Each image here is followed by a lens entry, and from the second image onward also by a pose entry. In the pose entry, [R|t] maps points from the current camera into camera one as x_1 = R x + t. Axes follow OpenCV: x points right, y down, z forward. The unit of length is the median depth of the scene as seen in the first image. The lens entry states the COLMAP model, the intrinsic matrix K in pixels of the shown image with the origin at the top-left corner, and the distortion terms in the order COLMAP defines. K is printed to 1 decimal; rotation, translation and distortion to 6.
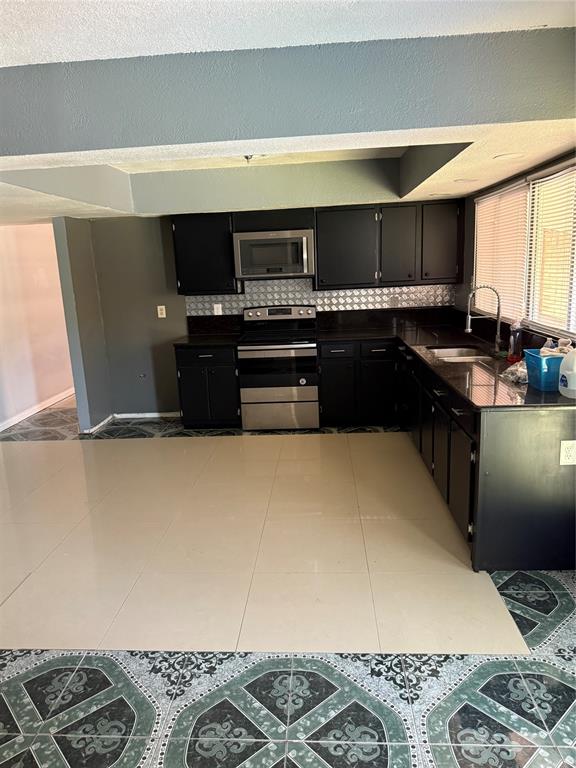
lens RADIAL K [[552.1, 0, 285.0], [0, 552.1, 390.0], [0, 0, 1]] dist [0.039397, -0.027931]
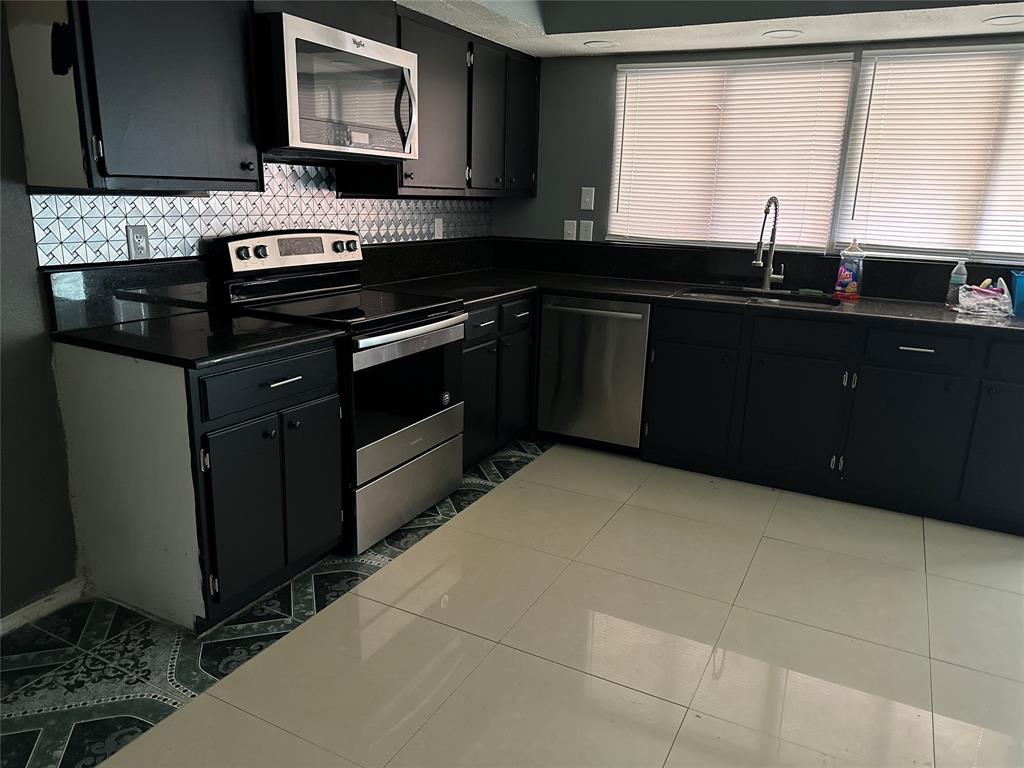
lens RADIAL K [[713.7, 0, 504.8], [0, 713.7, 389.2], [0, 0, 1]] dist [0.016313, -0.014273]
pose [[0.401853, -0.187693, 0.896262, -0.445859], [0.156116, 0.978482, 0.134914, -0.088741], [-0.902298, 0.085705, 0.422508, 0.666246]]
